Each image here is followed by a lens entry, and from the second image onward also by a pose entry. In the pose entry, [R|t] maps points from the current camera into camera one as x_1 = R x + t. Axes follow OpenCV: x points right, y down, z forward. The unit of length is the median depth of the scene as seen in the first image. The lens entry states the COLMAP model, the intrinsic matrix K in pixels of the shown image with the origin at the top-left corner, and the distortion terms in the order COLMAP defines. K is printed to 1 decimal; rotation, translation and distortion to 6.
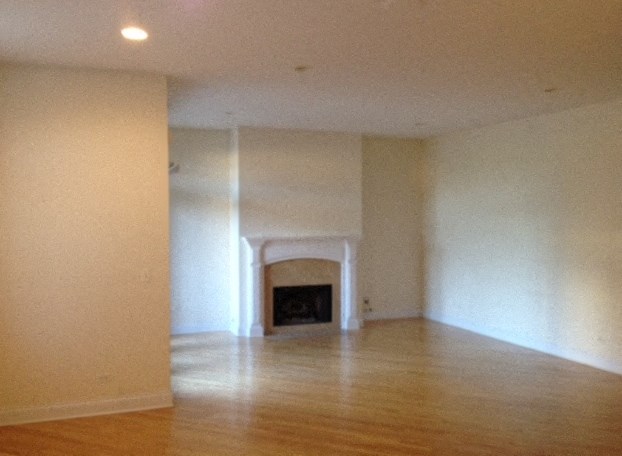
lens RADIAL K [[617.2, 0, 311.5], [0, 617.2, 232.7], [0, 0, 1]] dist [0.076140, 0.000000]
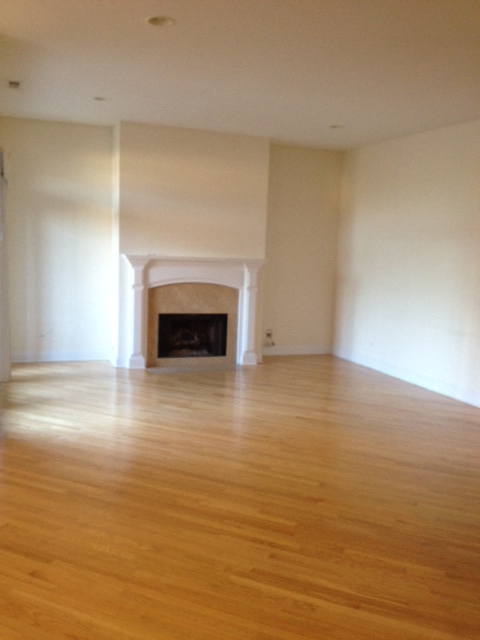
lens RADIAL K [[605.2, 0, 240.1], [0, 605.2, 323.1], [0, 0, 1]] dist [0.090413, 0.000000]
pose [[0.998929, 0.043478, -0.015825, 0.067500], [-0.041828, 0.994805, 0.092809, 0.016678], [0.019778, -0.092048, 0.995558, 0.144774]]
